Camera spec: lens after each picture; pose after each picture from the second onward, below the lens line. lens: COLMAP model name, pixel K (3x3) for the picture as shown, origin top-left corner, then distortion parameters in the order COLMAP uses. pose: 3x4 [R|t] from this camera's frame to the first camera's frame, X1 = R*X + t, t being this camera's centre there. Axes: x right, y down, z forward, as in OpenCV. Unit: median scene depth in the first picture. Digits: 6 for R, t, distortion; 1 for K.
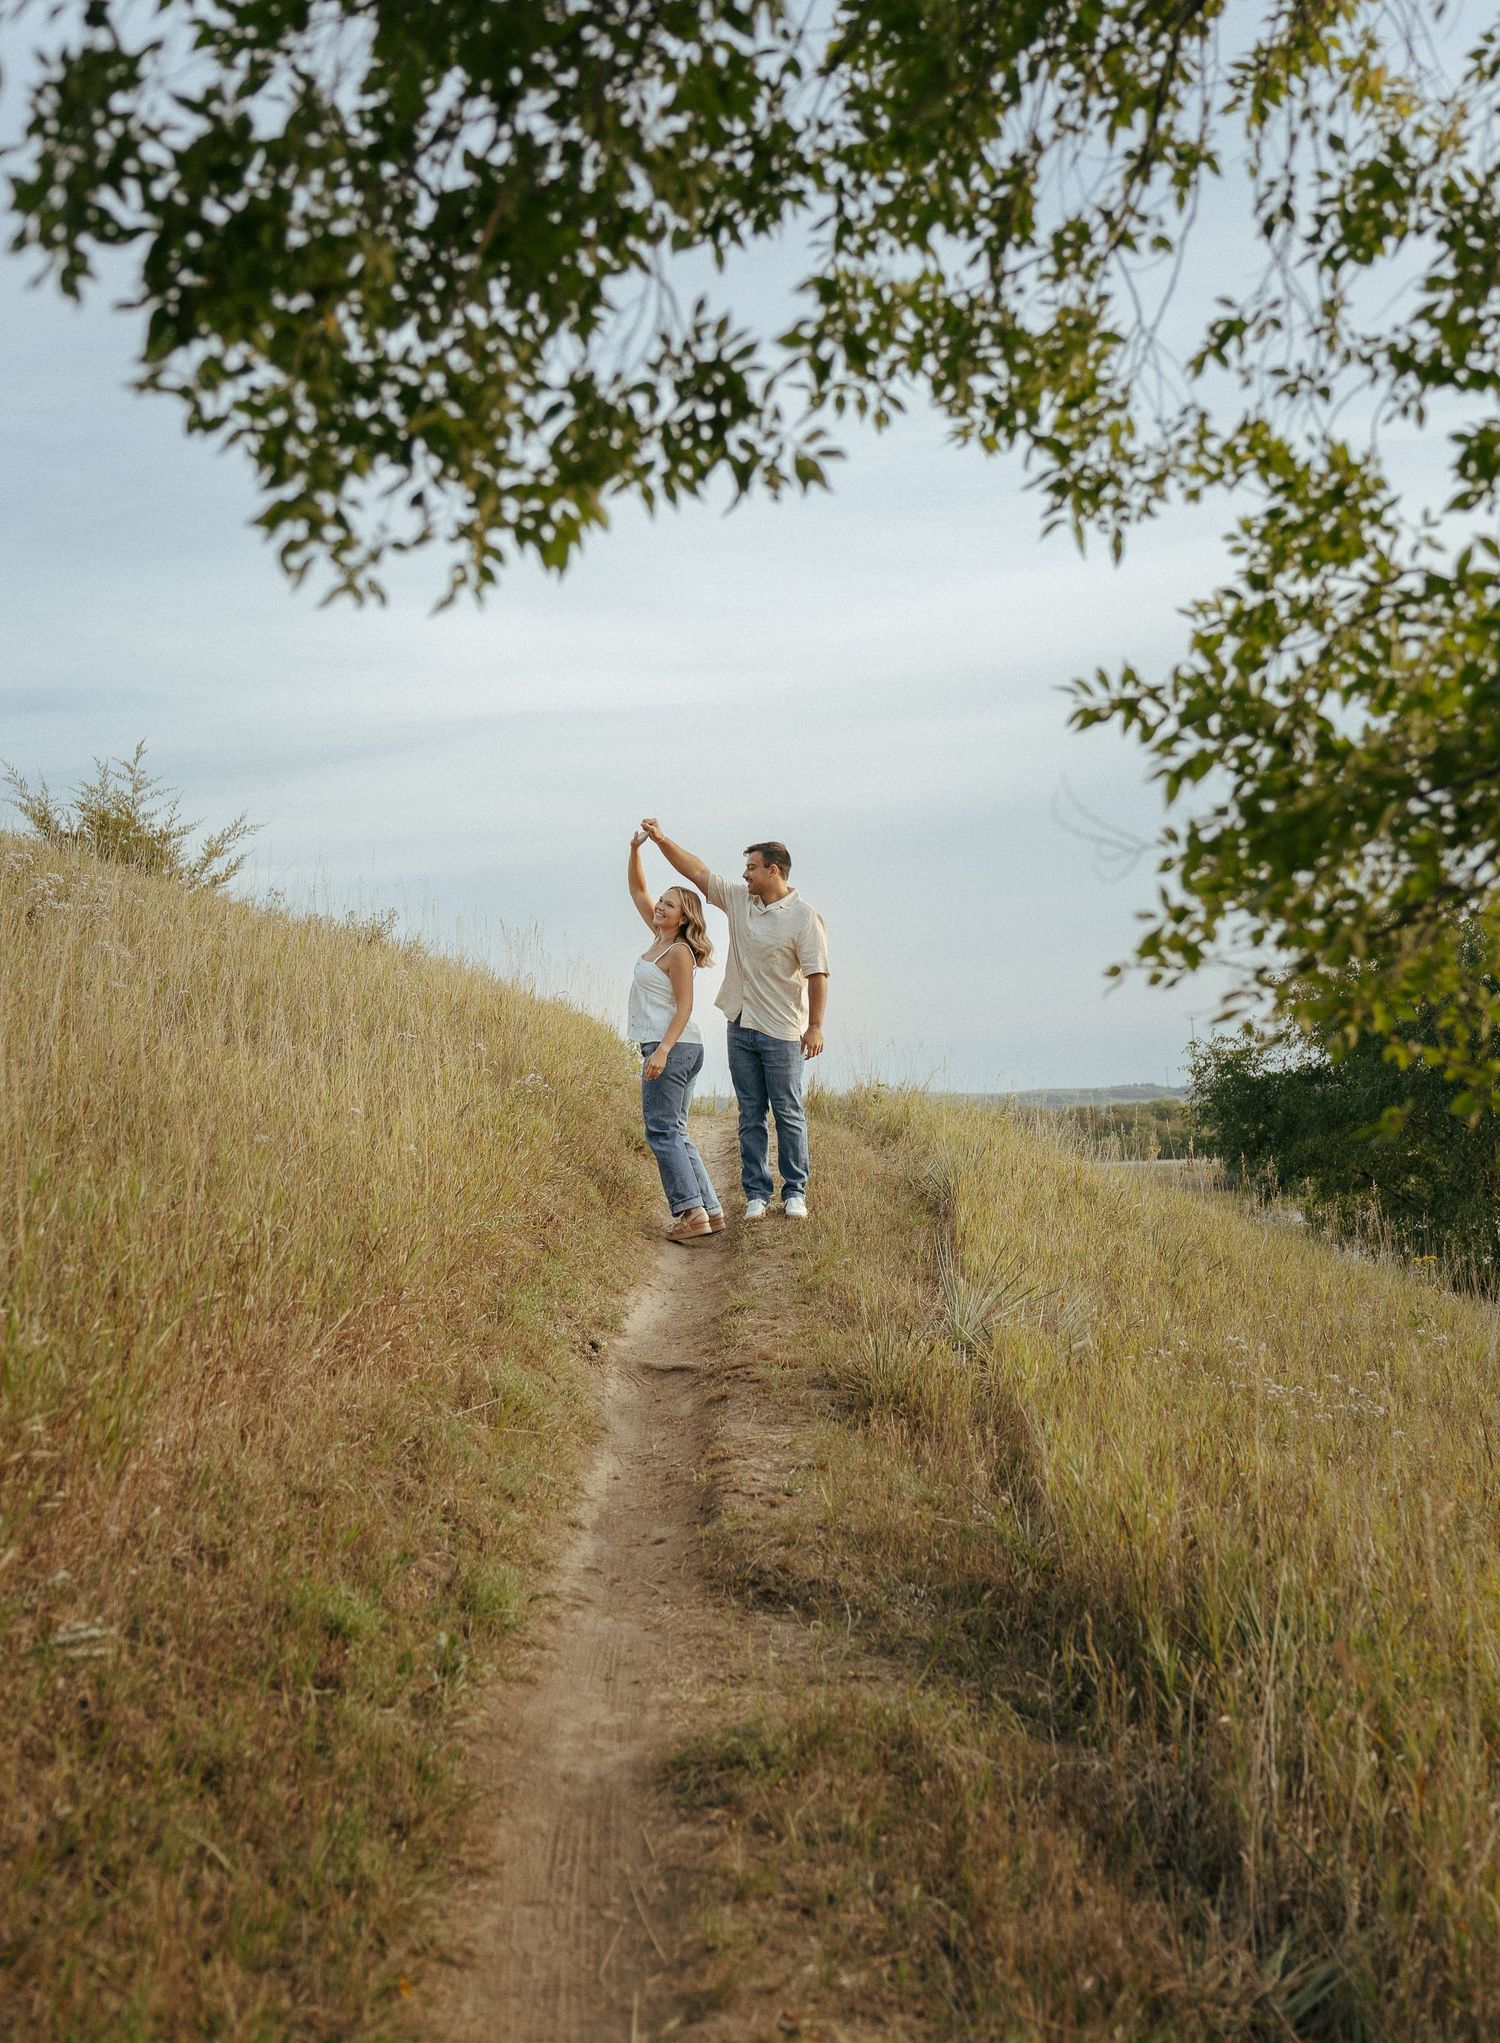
lens RADIAL K [[4562.0, 0, 750.0], [0, 4562.0, 1021.5], [0, 0, 1]] dist [0.700750, -5.362620]
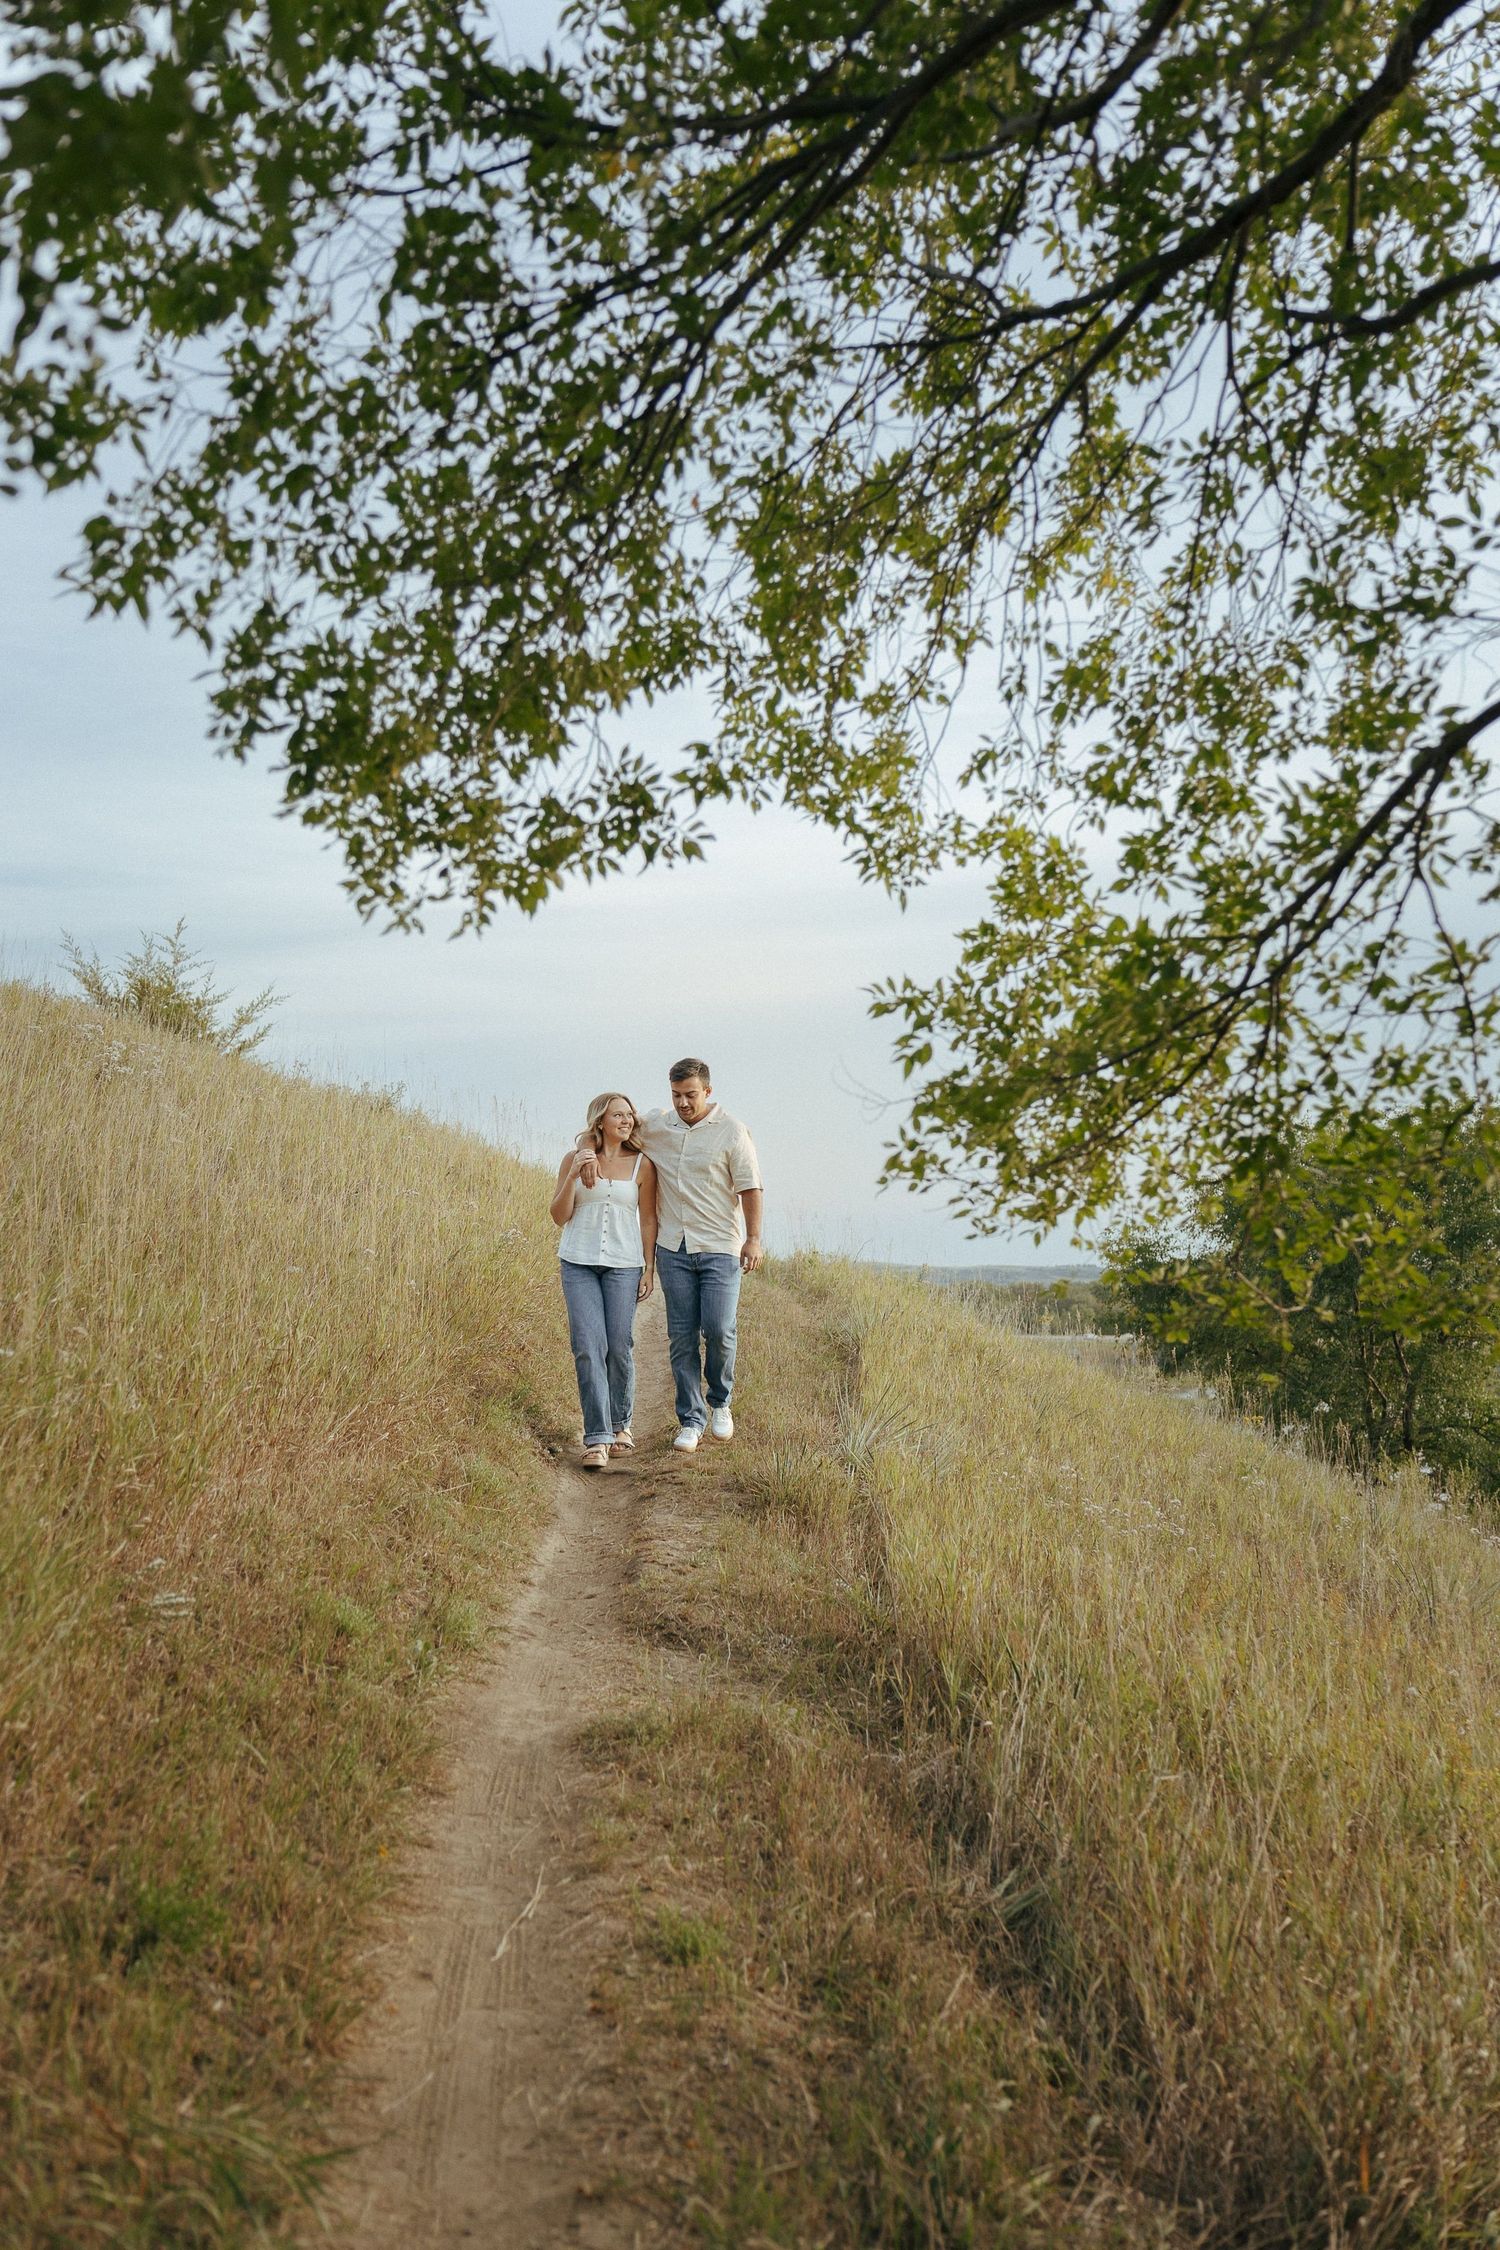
lens RADIAL K [[5100.1, 0, 854.9], [0, 5100.1, 1123.2], [0, 0, 1]] dist [0.583423, -0.194039]
pose [[0.998847, 0.046083, 0.013484, 0.043485], [-0.045918, 0.998870, -0.012284, -0.007632], [-0.014035, 0.011650, 0.999834, -0.664330]]
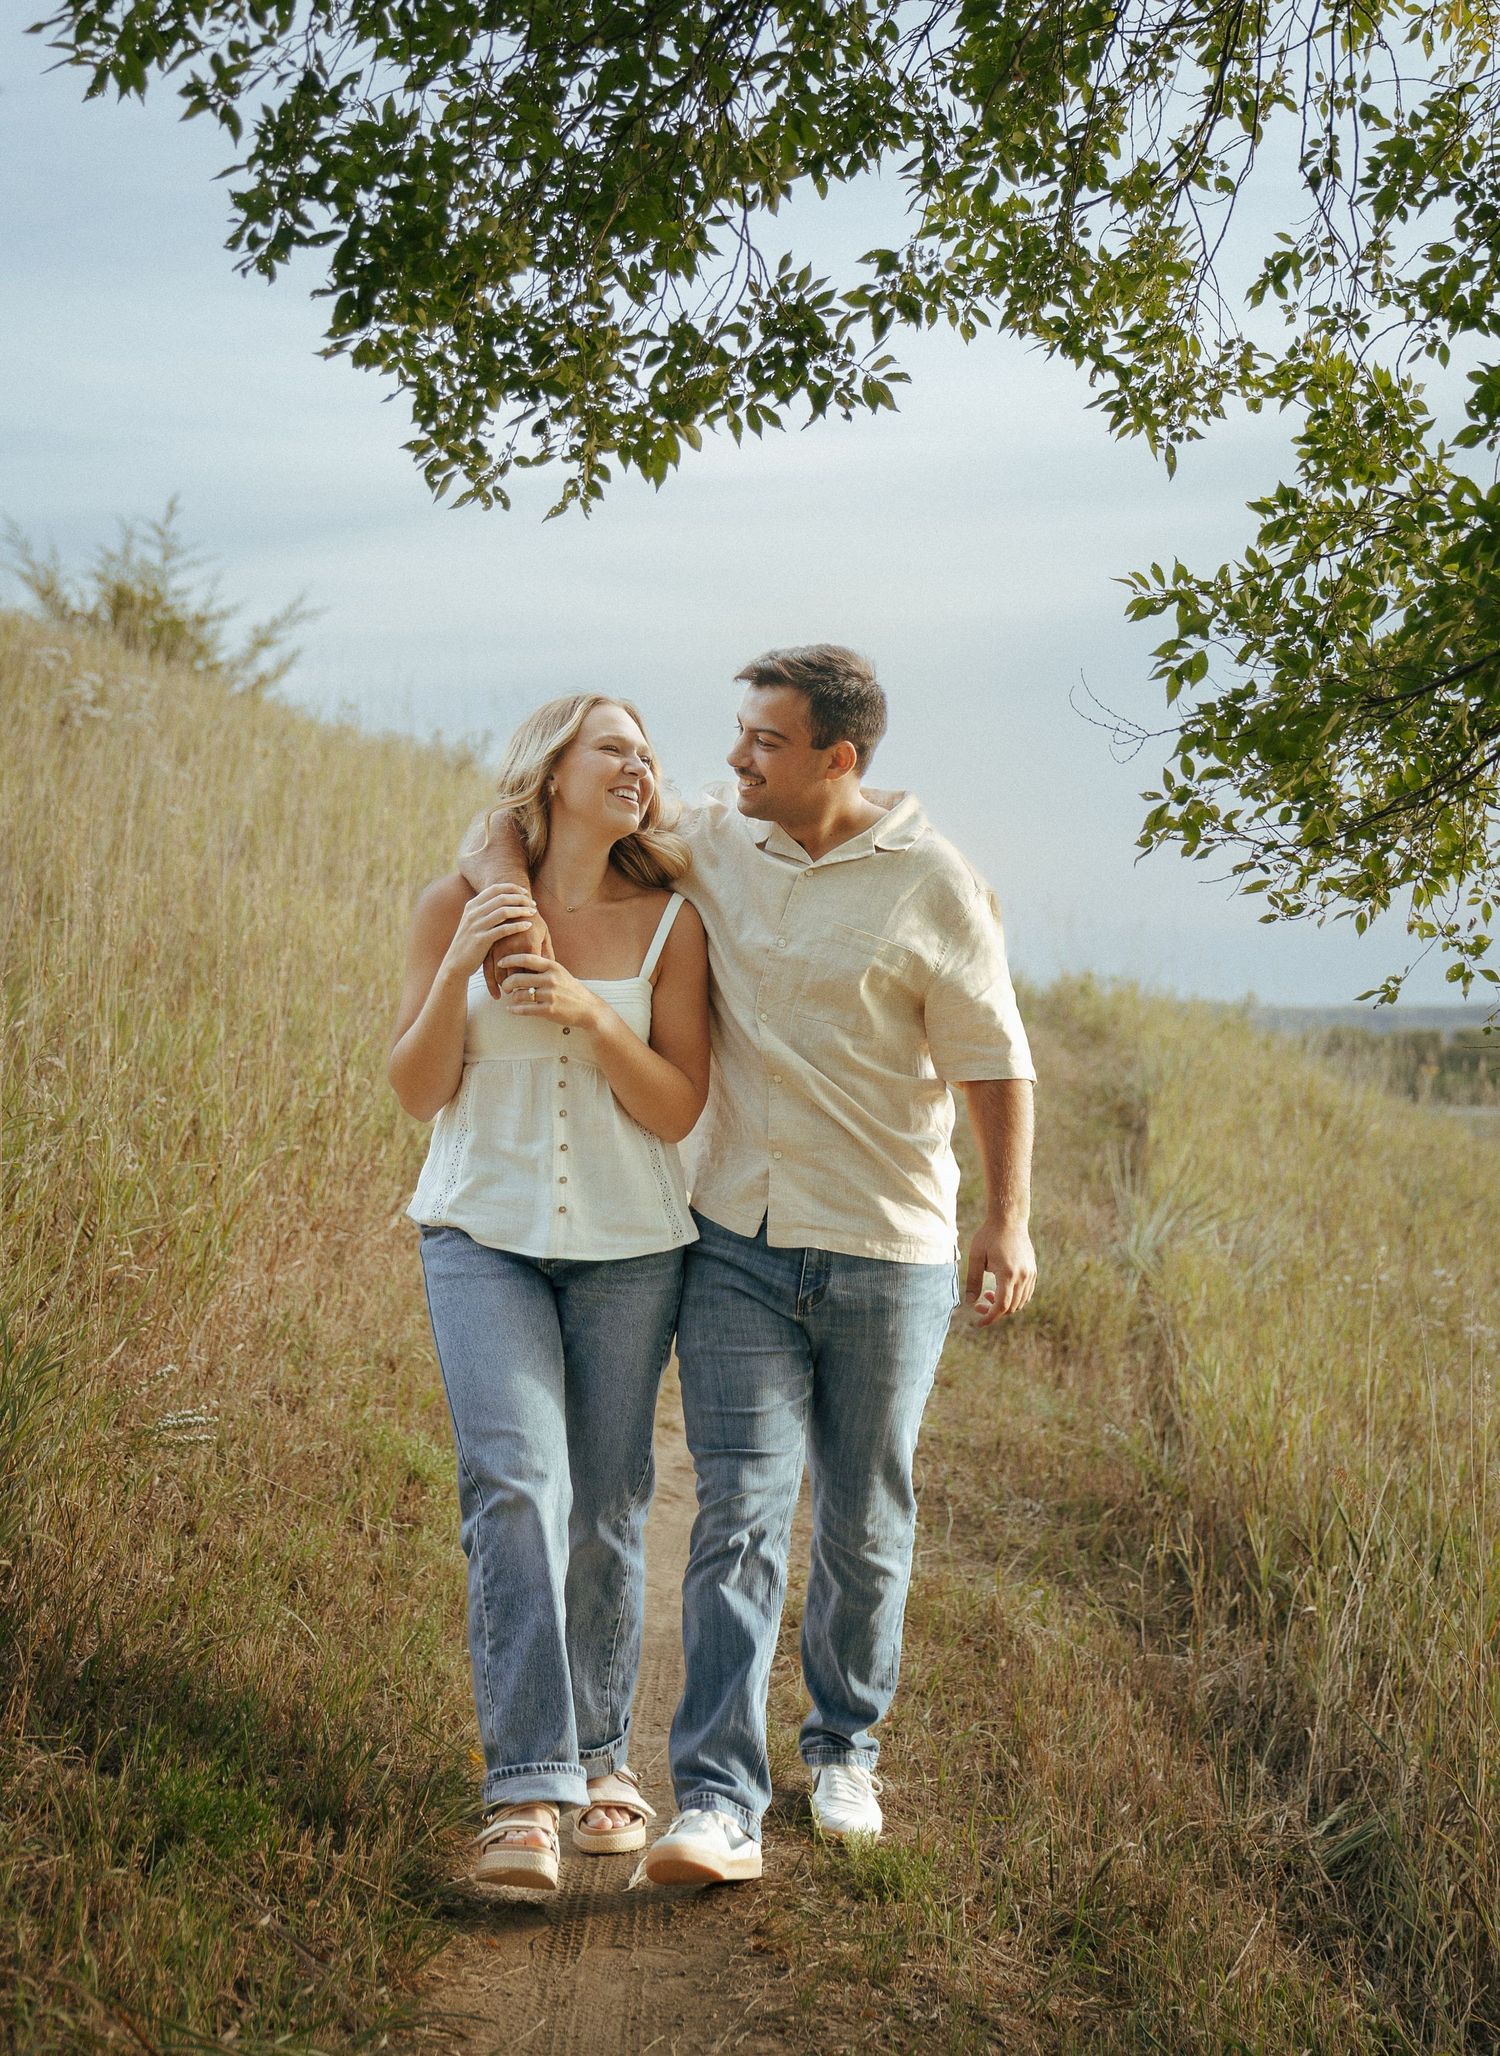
lens RADIAL K [[8142.1, 0, 750.9], [0, 8142.1, 985.5], [0, 0, 1]] dist [-0.036727, 0.318602]
pose [[0.998240, 0.041743, -0.042113, 0.065114], [-0.041314, 0.999086, 0.011011, 0.005769], [0.042535, -0.009252, 0.999052, -0.930253]]
